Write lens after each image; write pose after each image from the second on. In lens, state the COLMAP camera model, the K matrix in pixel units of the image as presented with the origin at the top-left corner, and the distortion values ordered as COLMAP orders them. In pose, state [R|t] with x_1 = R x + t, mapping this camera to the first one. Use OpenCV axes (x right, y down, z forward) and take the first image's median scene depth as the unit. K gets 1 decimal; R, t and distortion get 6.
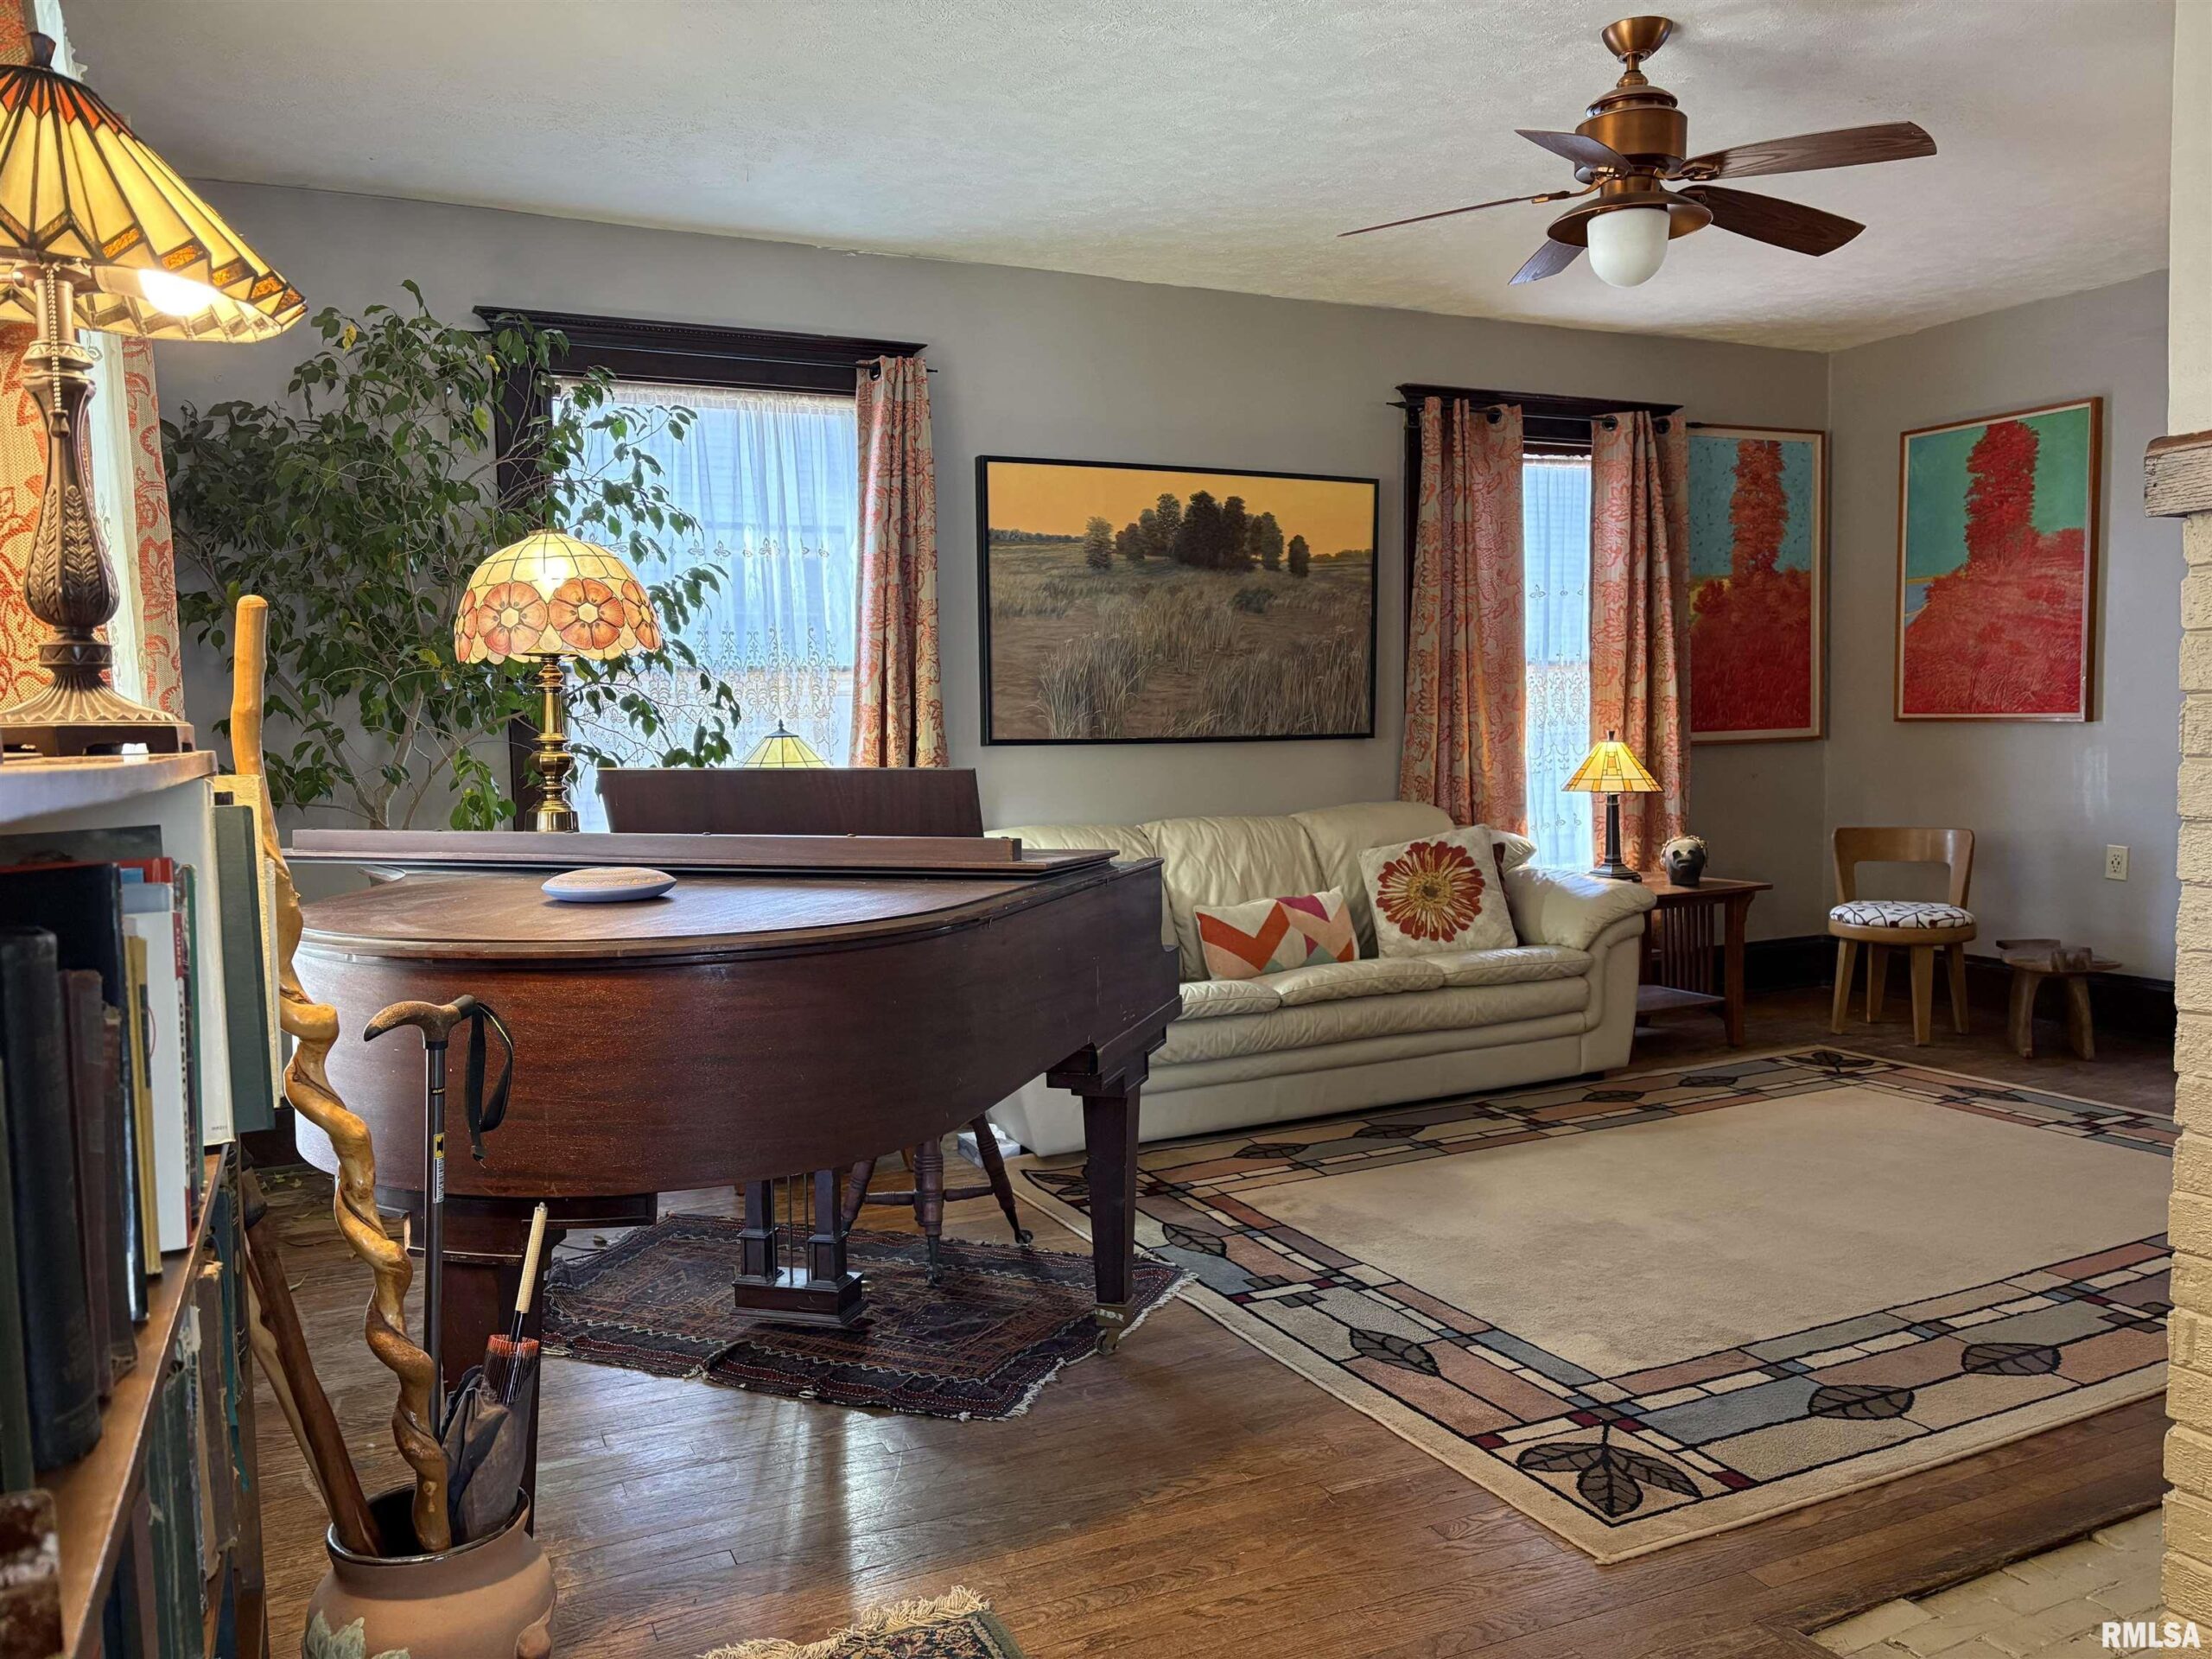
lens RADIAL K [[1649.2, 0, 1121.5], [0, 1649.2, 840.2], [0, 0, 1]] dist [0.067733, -0.073607]
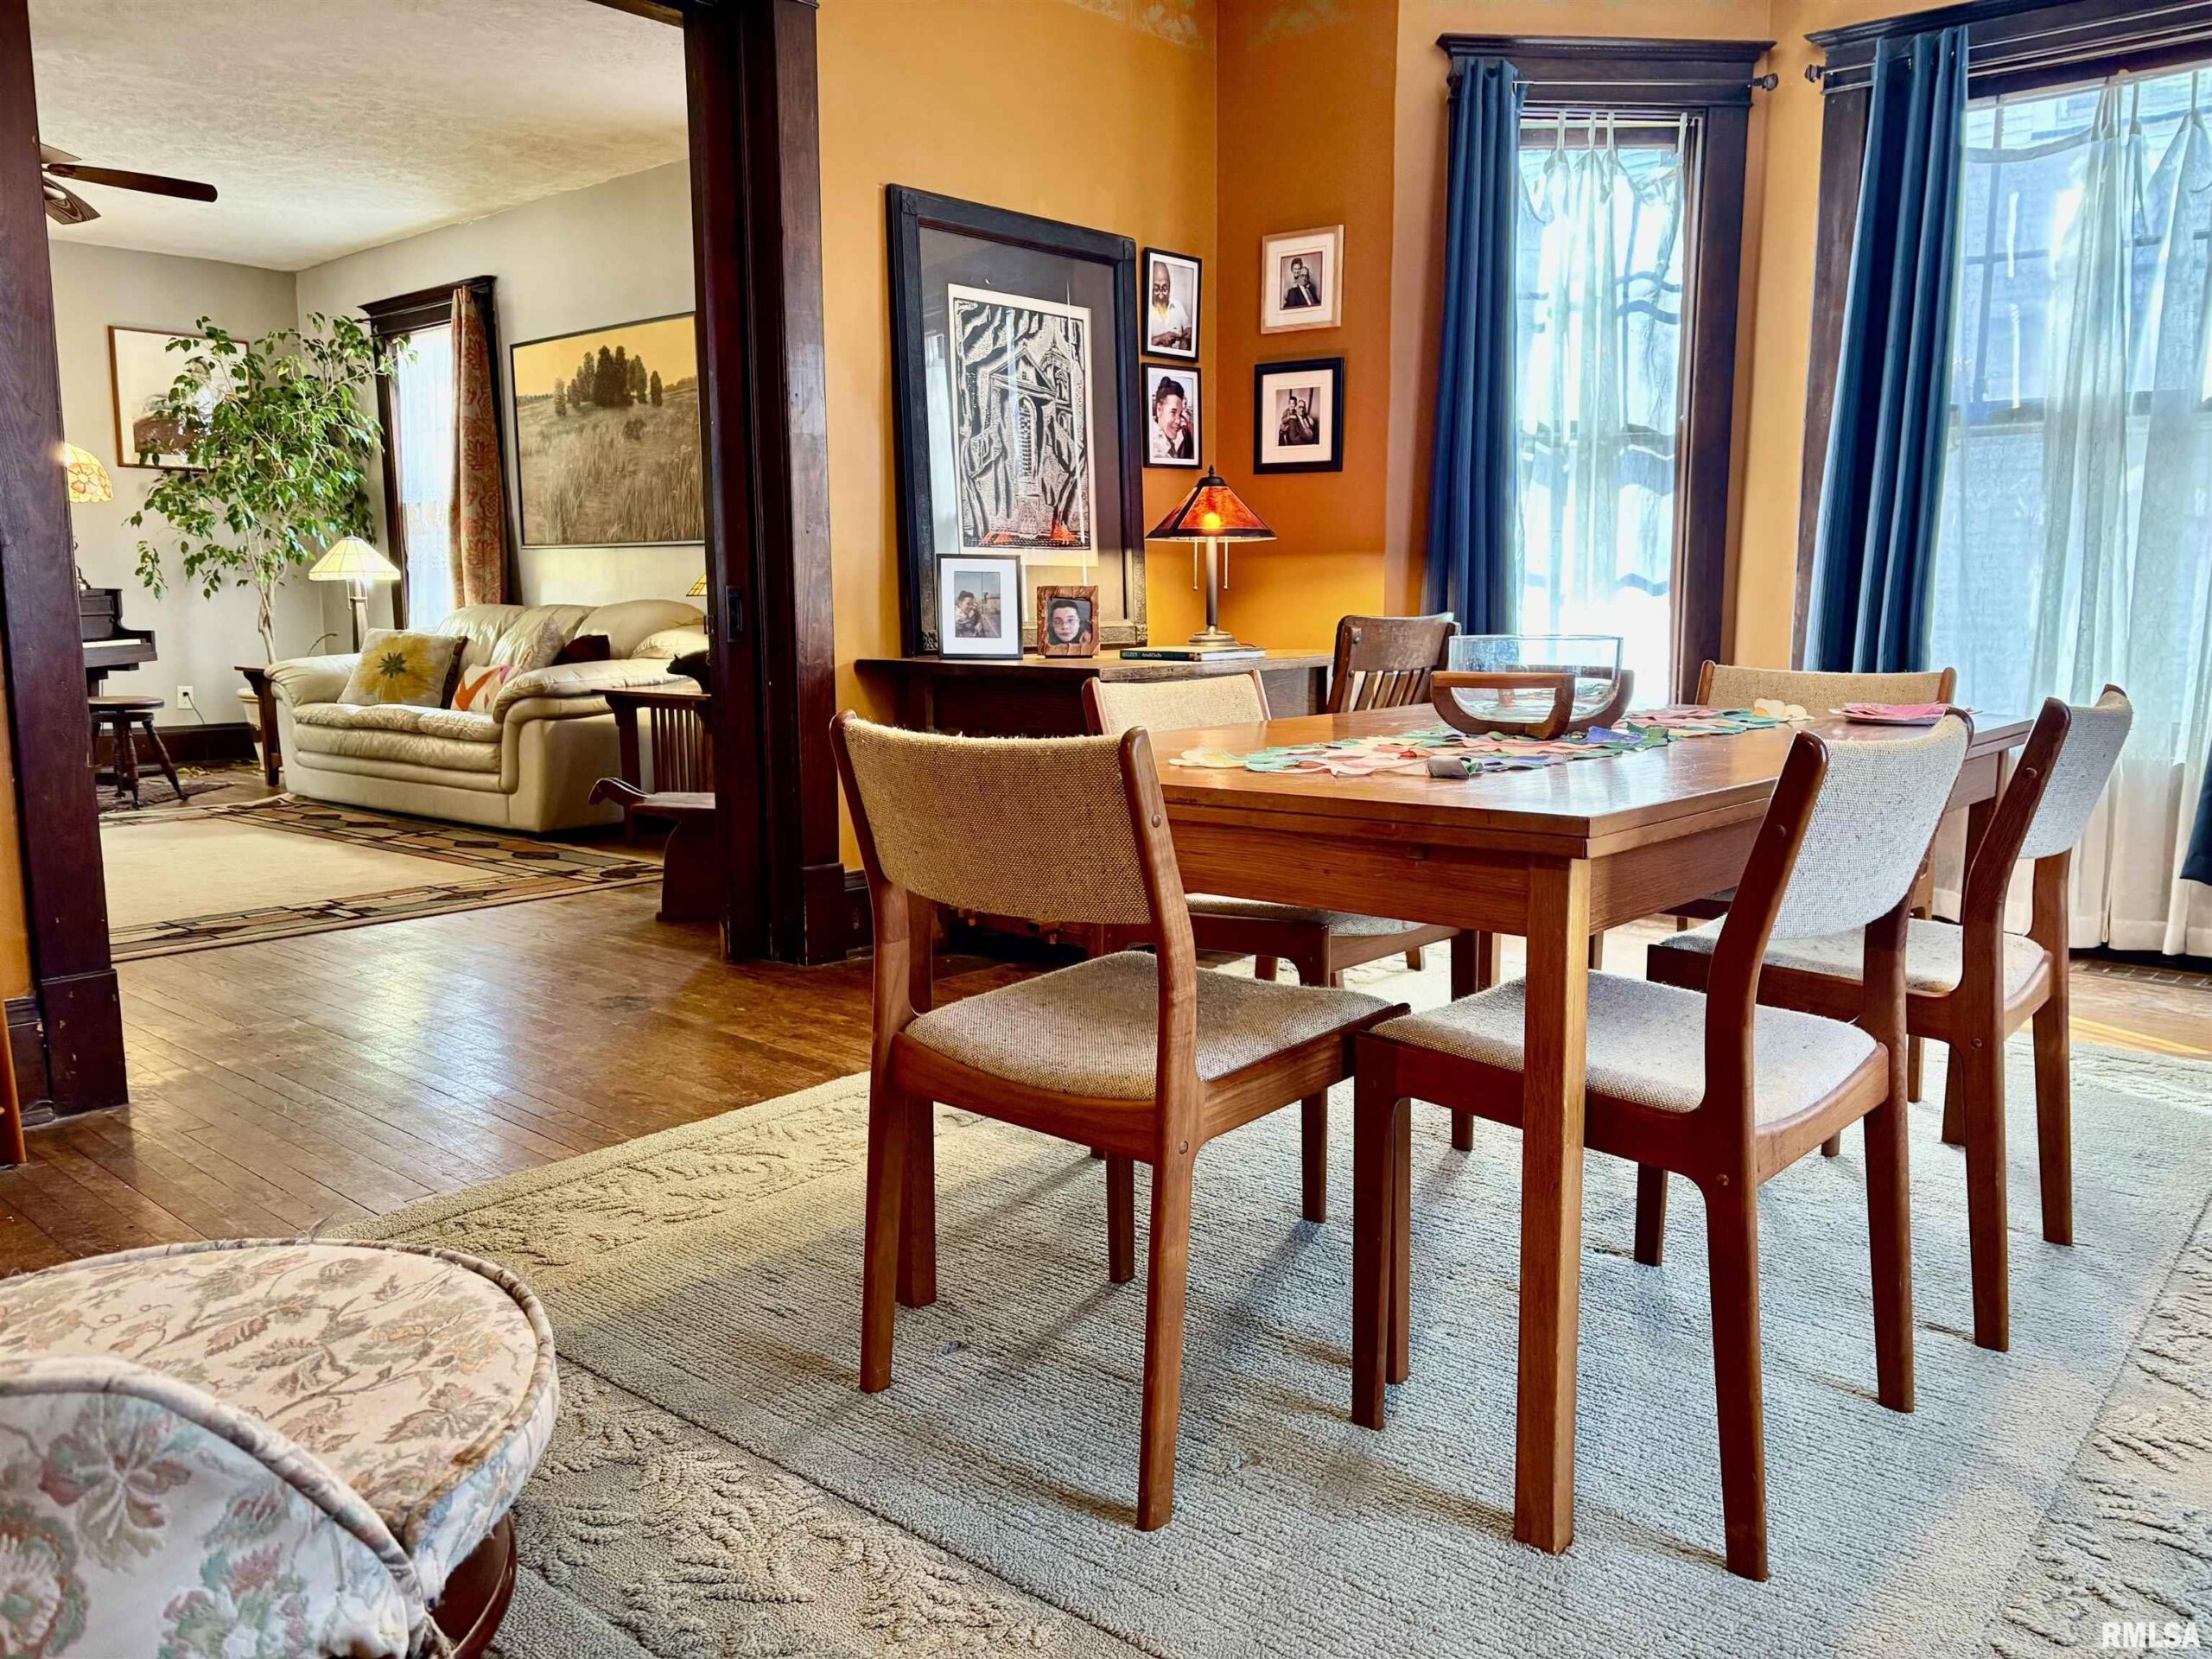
lens RADIAL K [[1673.0, 0, 1113.0], [0, 1673.0, 836.9], [0, 0, 1]] dist [0.011024, 0.038594]
pose [[0.375845, 0.151831, -0.914160, 1.447465], [-0.072515, 0.988280, 0.134328, -0.041703], [0.923841, 0.015804, 0.382450, 0.891316]]
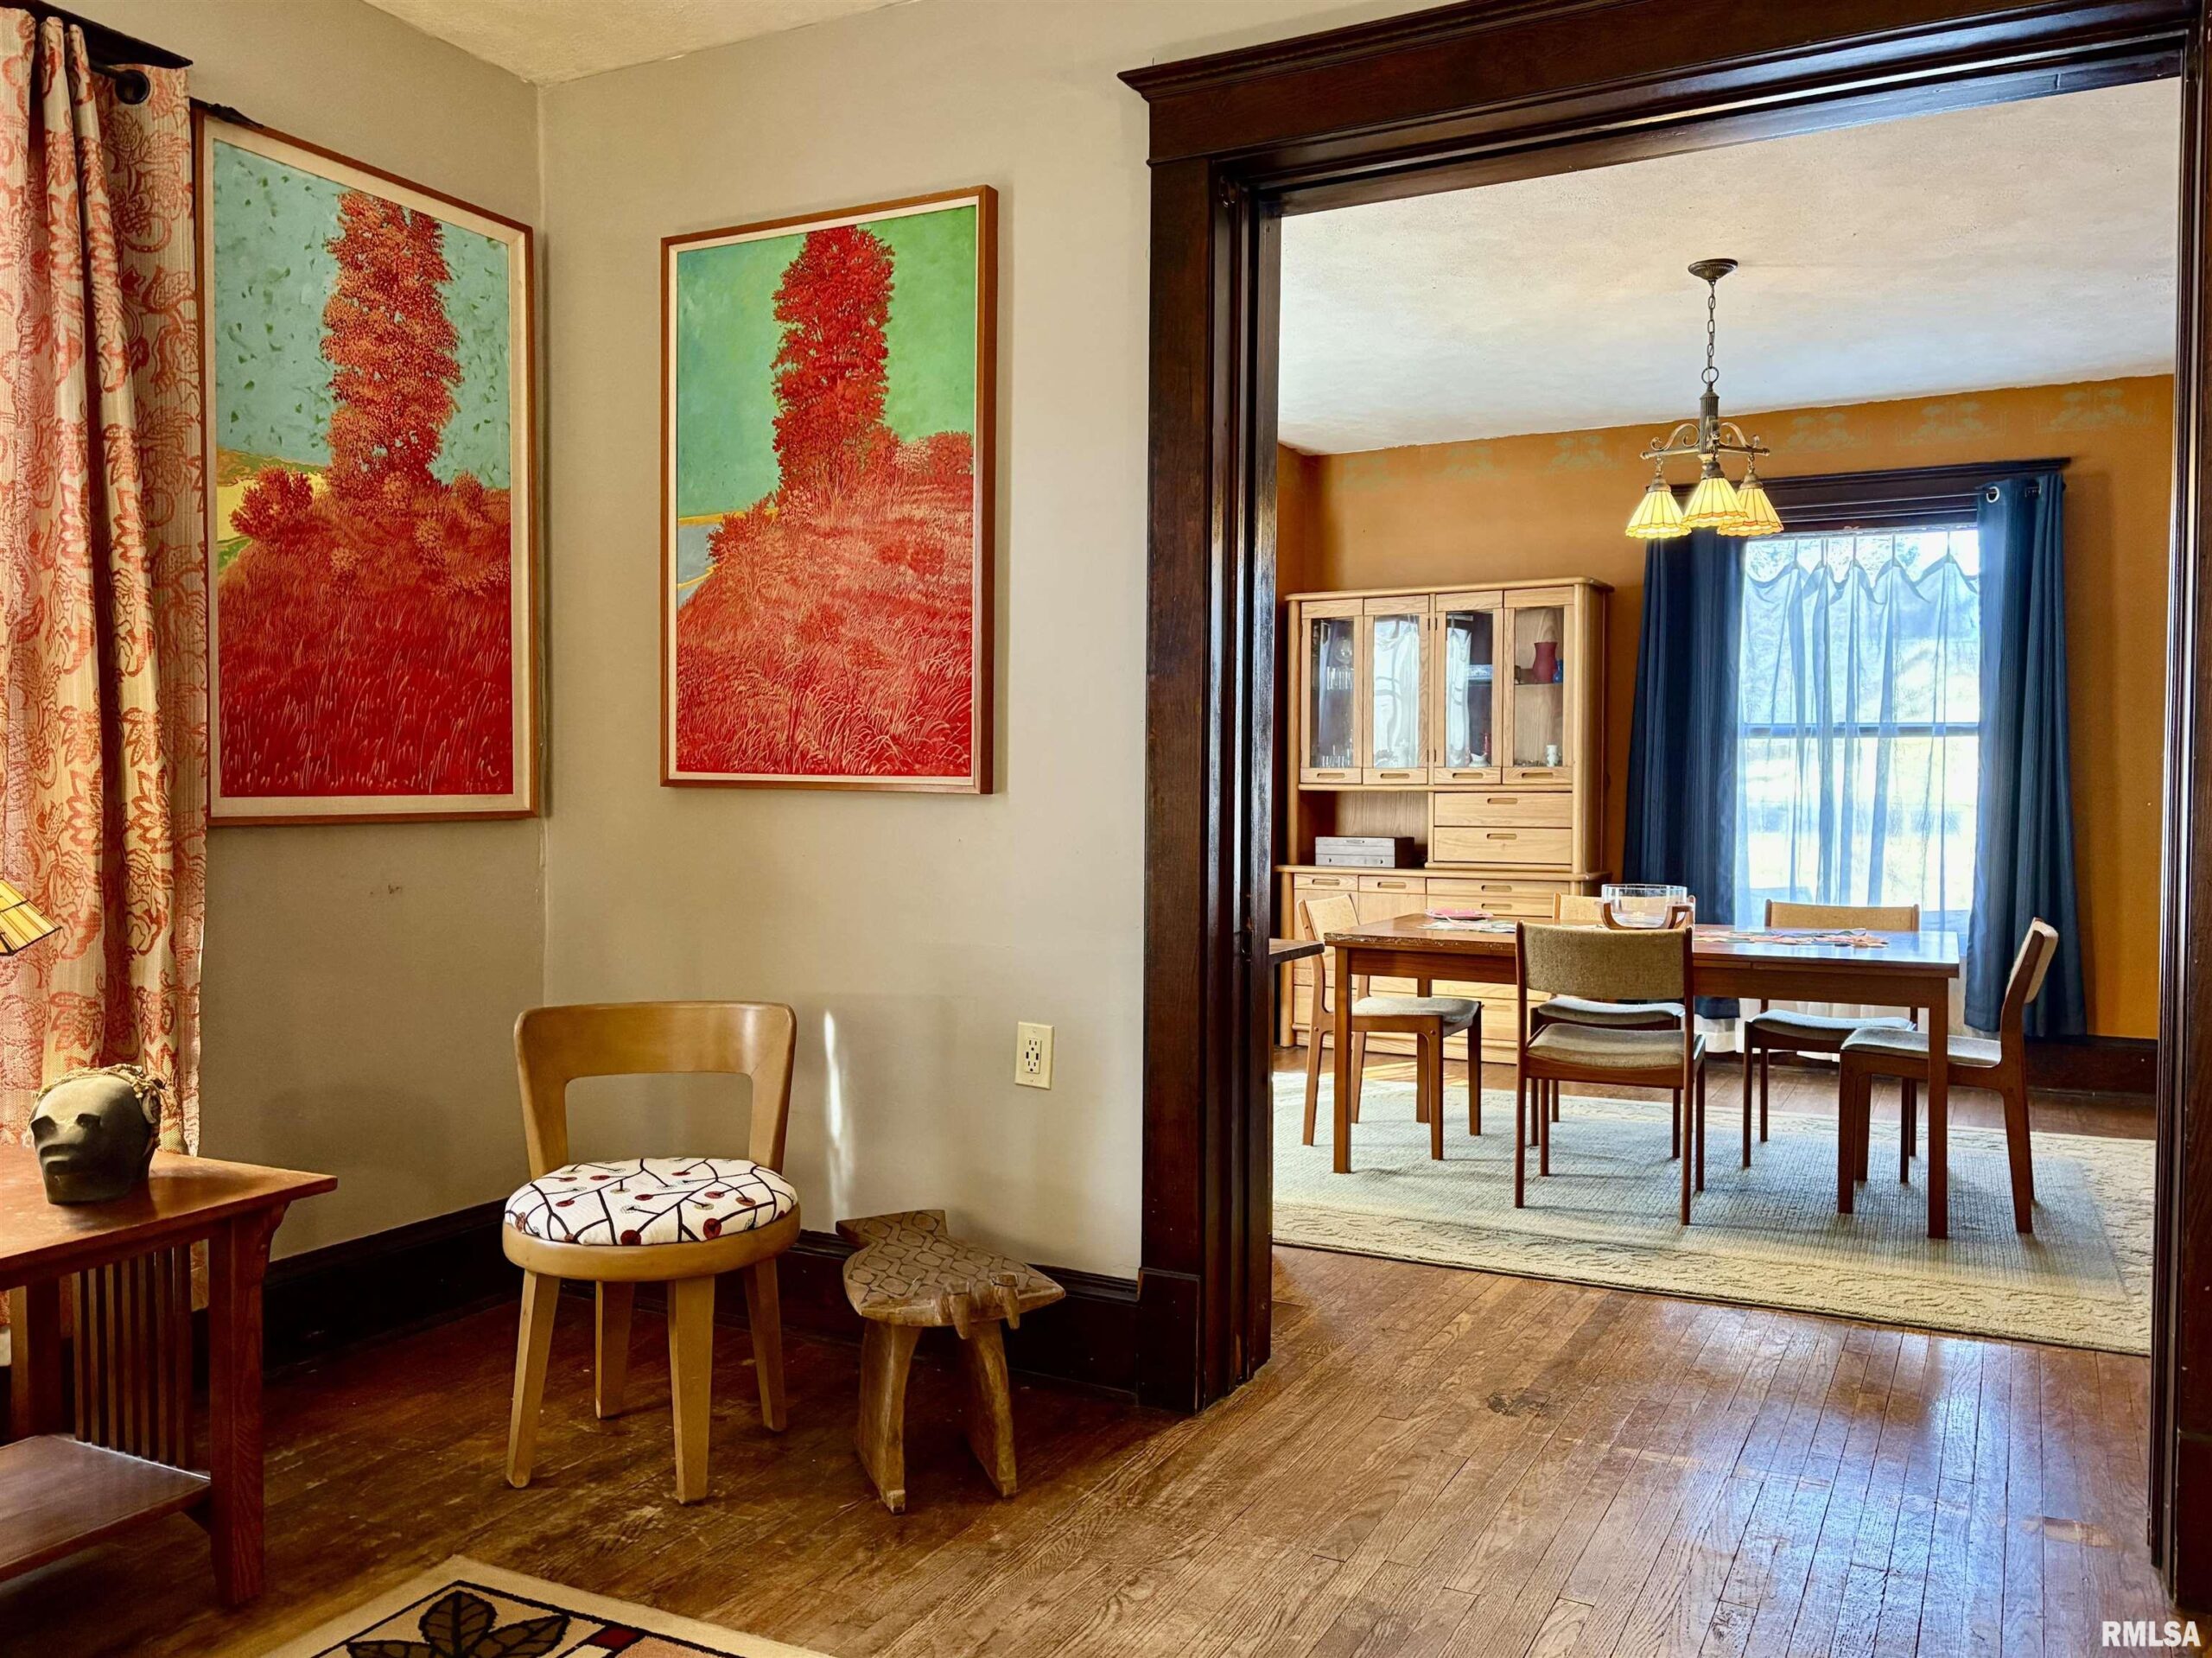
lens RADIAL K [[1712.7, 0, 1115.9], [0, 1712.7, 841.4], [0, 0, 1]] dist [0.073022, -0.096805]
pose [[0.801831, 0.008226, 0.597494, 0.306869], [0.018897, 0.999056, -0.039115, -0.036016], [-0.597252, 0.042654, 0.800919, 0.580053]]
